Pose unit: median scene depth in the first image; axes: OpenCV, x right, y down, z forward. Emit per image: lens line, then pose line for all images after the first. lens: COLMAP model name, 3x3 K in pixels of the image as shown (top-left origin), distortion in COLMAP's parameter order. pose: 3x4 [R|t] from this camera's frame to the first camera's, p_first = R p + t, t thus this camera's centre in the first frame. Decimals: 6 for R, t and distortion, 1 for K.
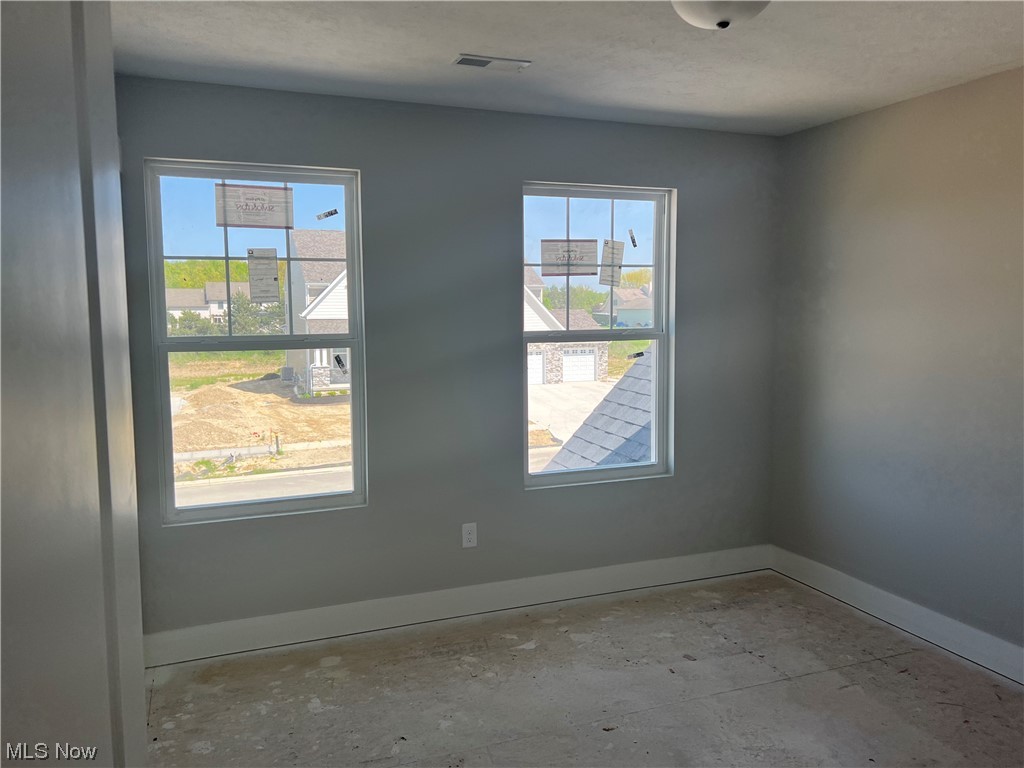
lens RADIAL K [[774.0, 0, 514.3], [0, 774.0, 383.3], [0, 0, 1]] dist [-0.014026, -0.006091]
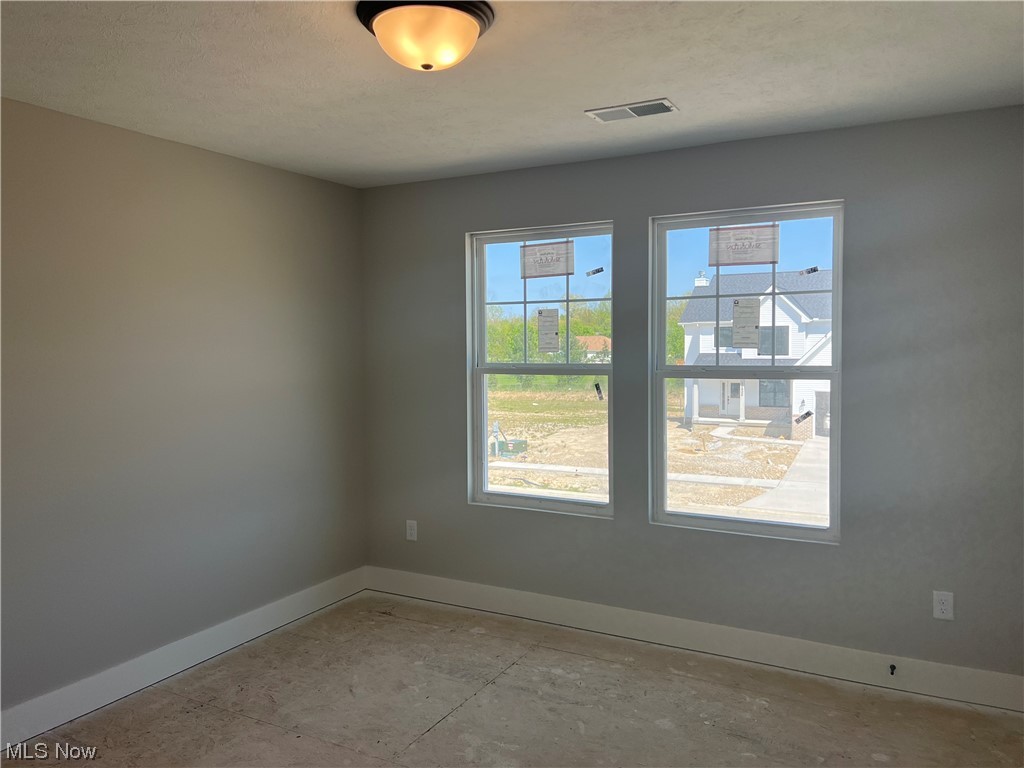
lens RADIAL K [[774.0, 0, 509.8], [0, 774.0, 380.7], [0, 0, 1]] dist [-0.014026, -0.006091]
pose [[0.648302, 0.024806, -0.760979, 0.452922], [-0.060035, 0.998023, -0.018612, -0.007879], [0.759013, 0.057752, 0.648509, 0.130703]]
